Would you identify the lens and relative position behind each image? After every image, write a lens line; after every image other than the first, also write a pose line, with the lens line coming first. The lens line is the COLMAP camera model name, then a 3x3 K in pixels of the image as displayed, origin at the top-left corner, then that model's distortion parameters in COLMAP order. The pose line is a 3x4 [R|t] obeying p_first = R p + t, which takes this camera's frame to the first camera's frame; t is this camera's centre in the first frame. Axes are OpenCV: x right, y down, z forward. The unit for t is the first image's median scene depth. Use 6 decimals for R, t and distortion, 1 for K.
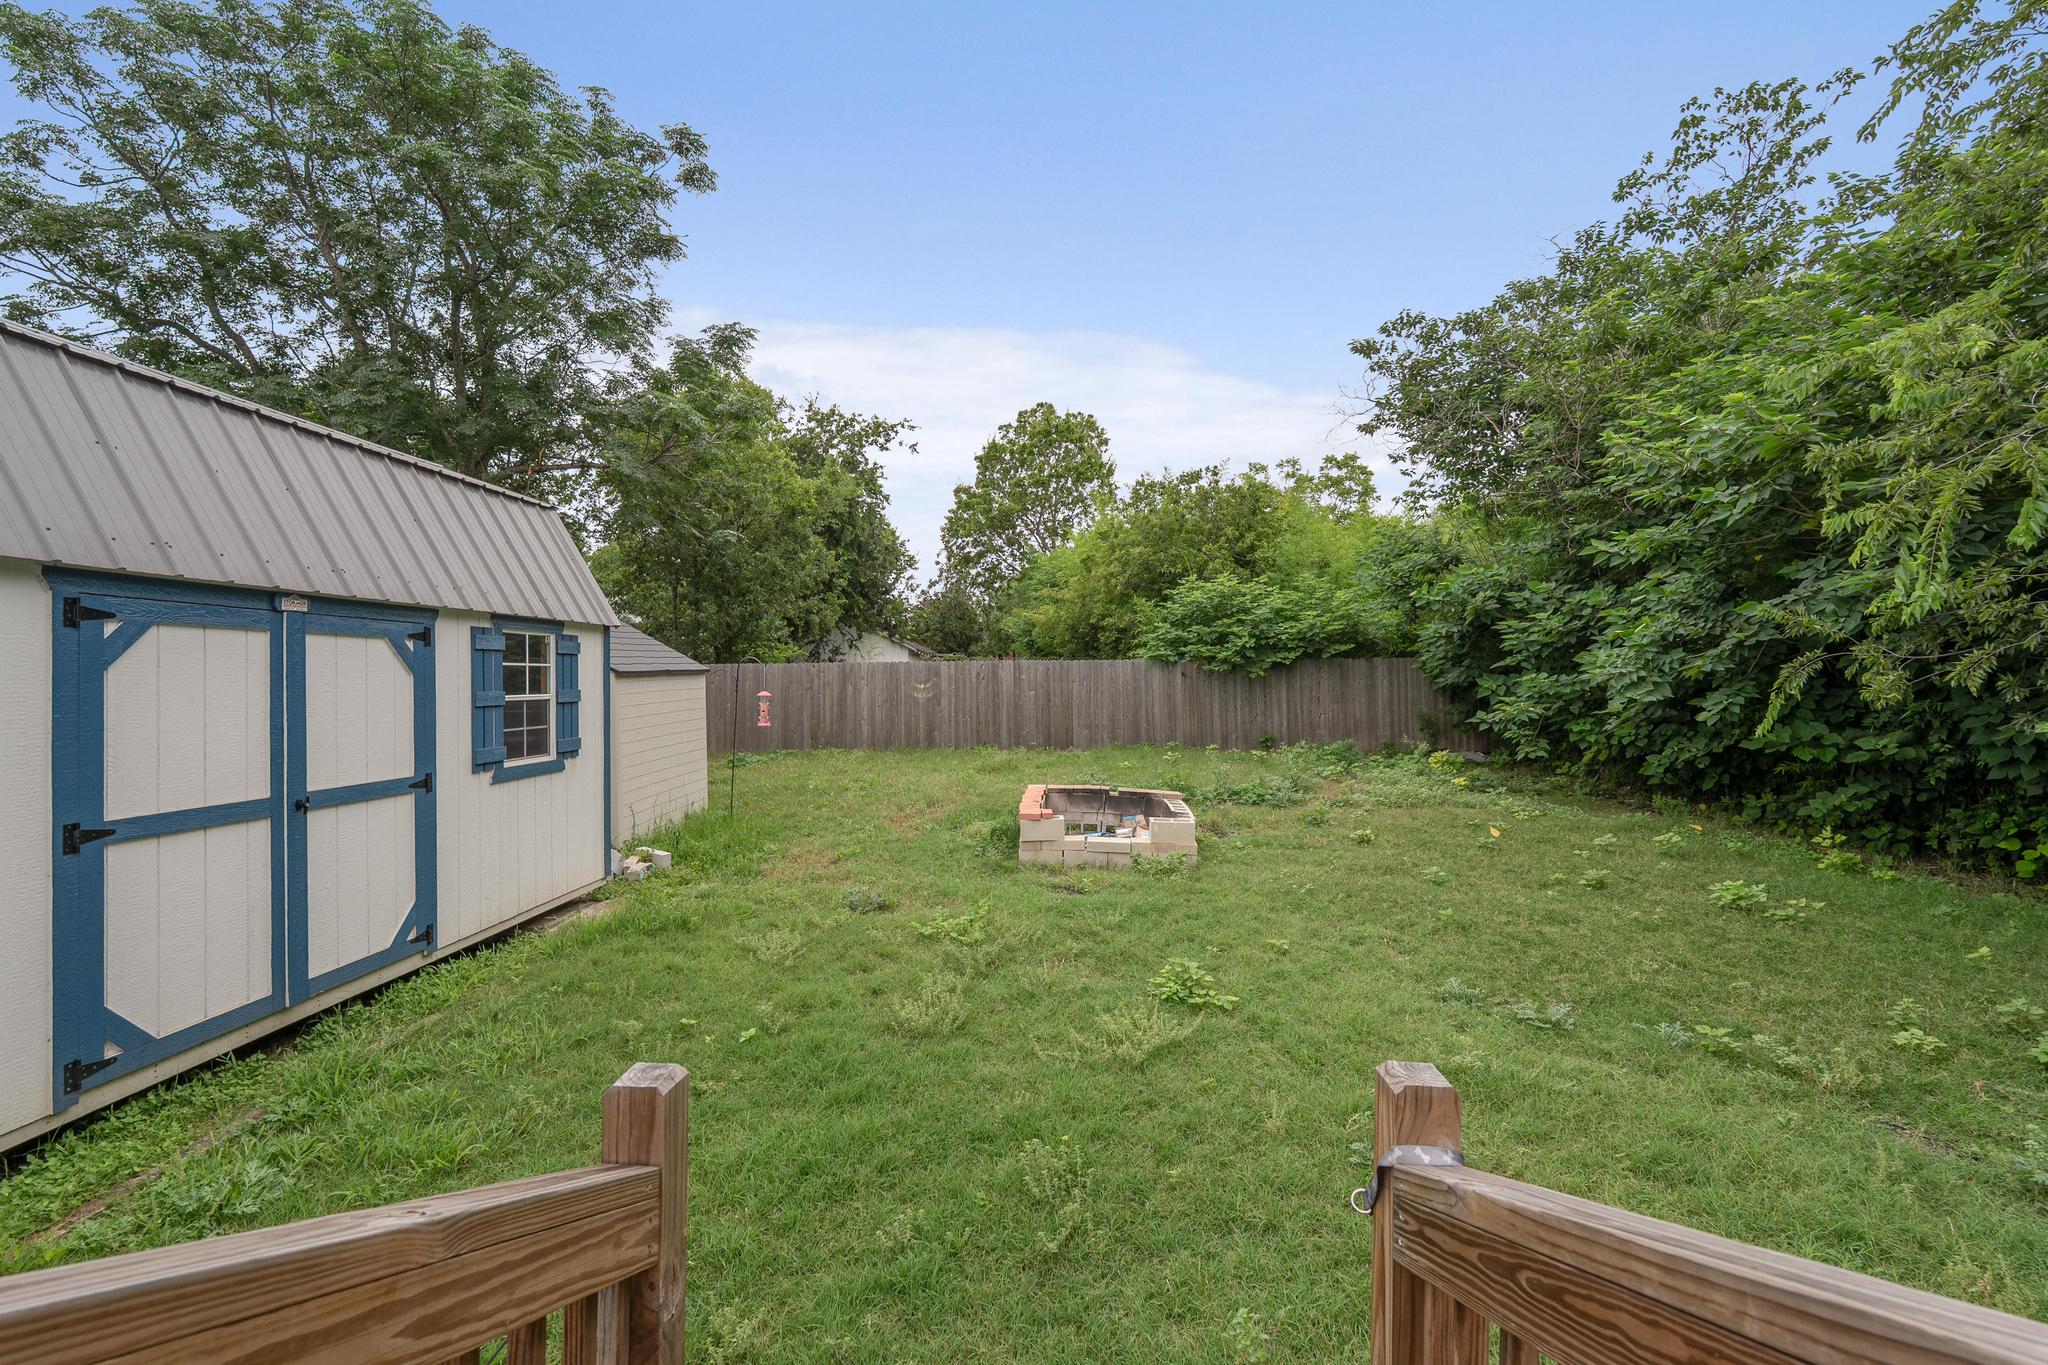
lens RADIAL K [[899.5, 0, 1012.3], [0, 899.5, 677.8], [0, 0, 1]] dist [-0.002812, 0.000967]
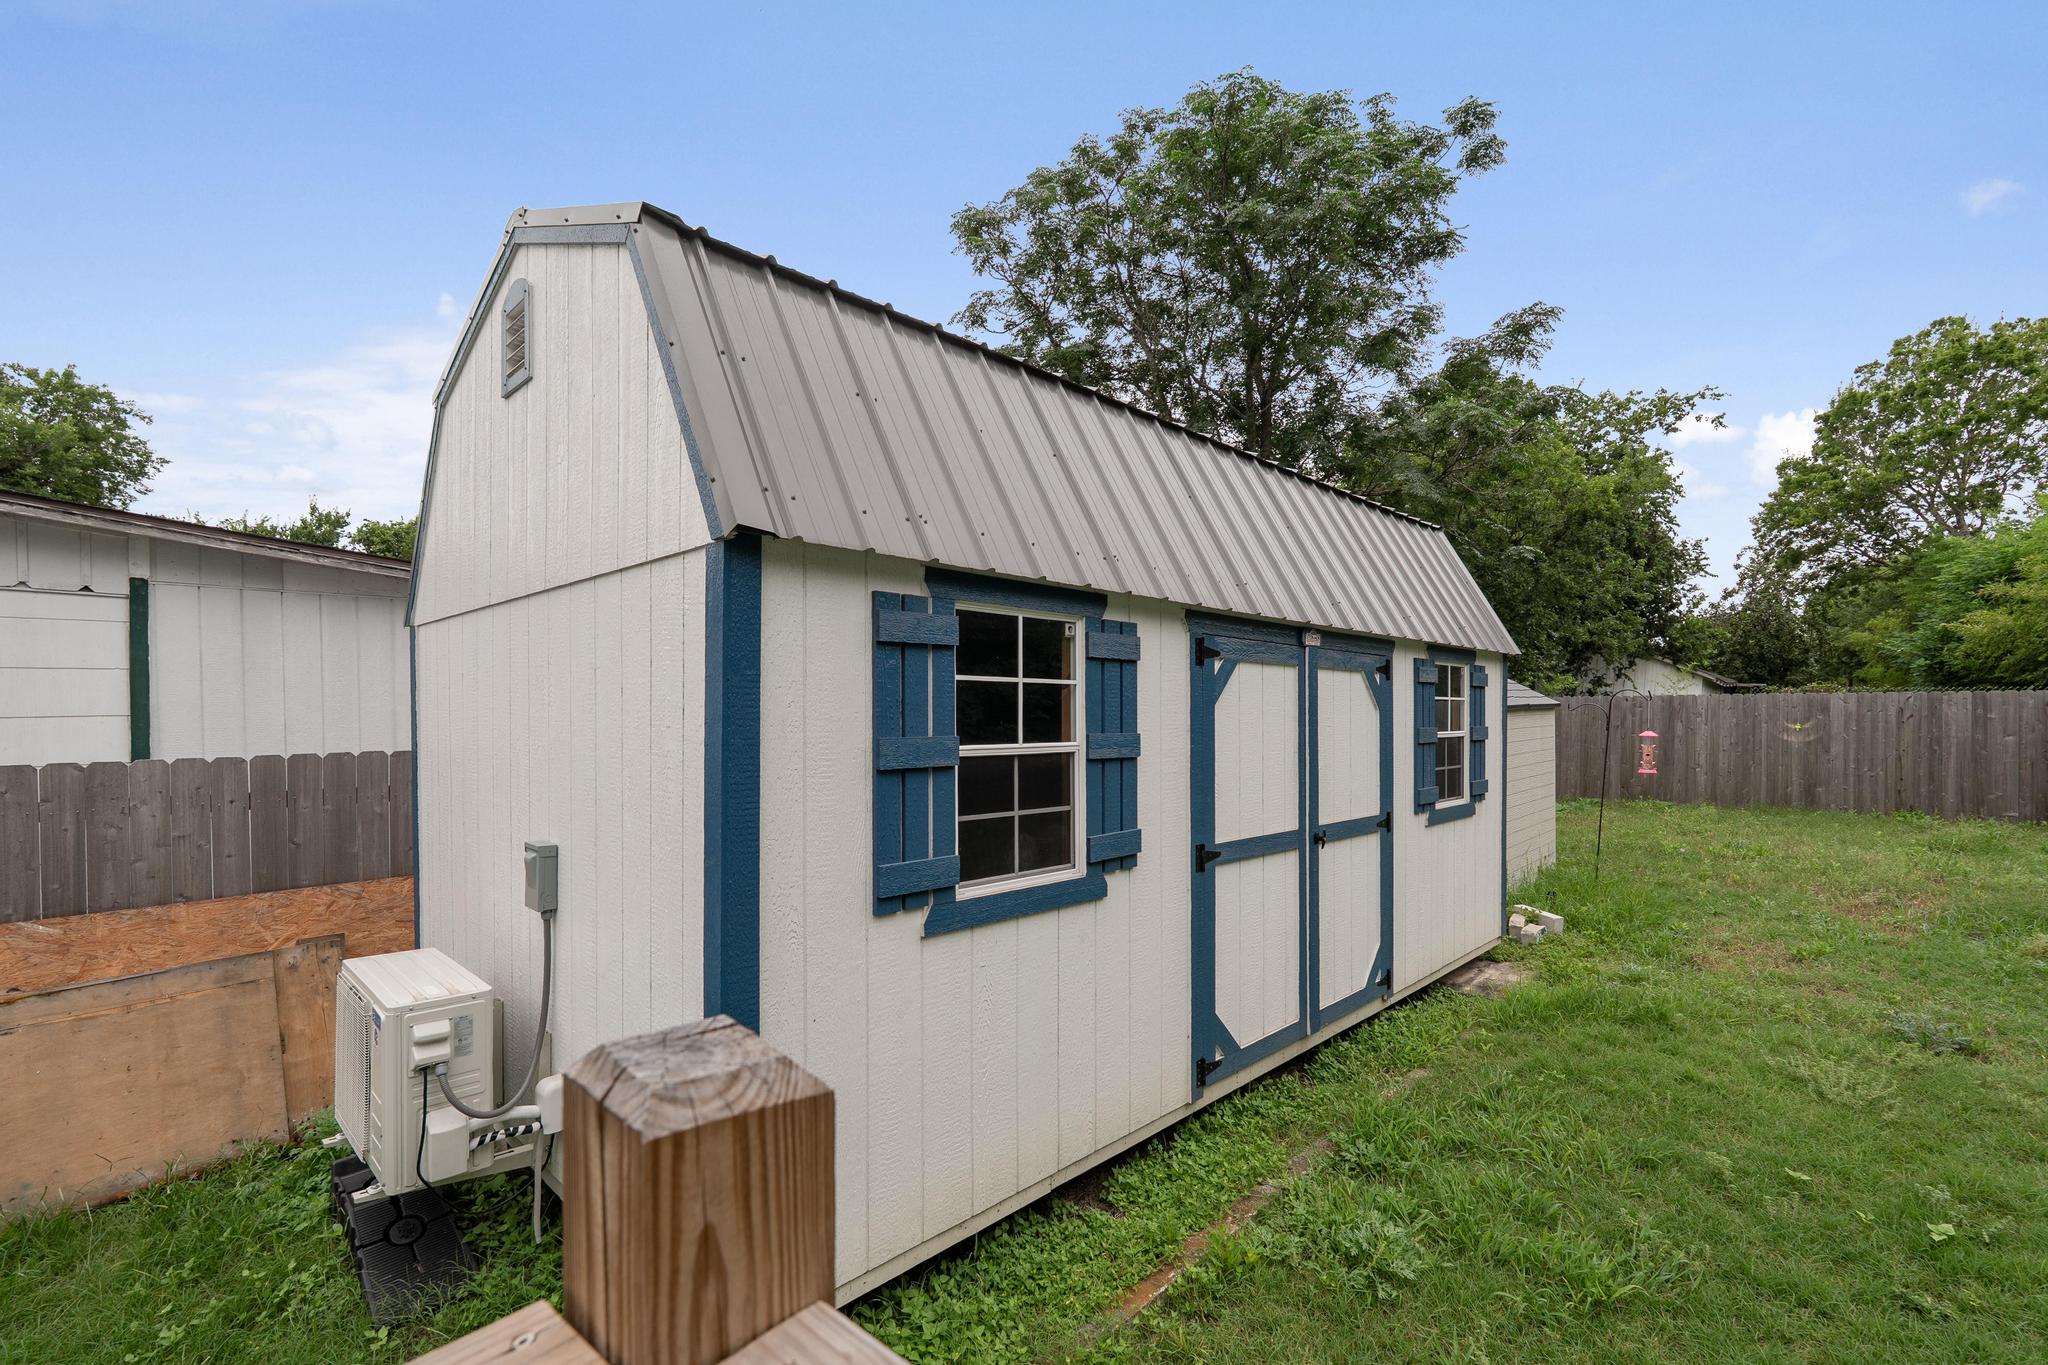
lens RADIAL K [[904.8, 0, 1023.1], [0, 904.8, 742.7], [0, 0, 1]] dist [-0.000959, 0.000261]
pose [[0.758994, 0.028875, -0.650458, -0.104696], [-0.006693, 0.999309, 0.036552, -0.000125], [0.651064, -0.023389, 0.758663, 0.004673]]
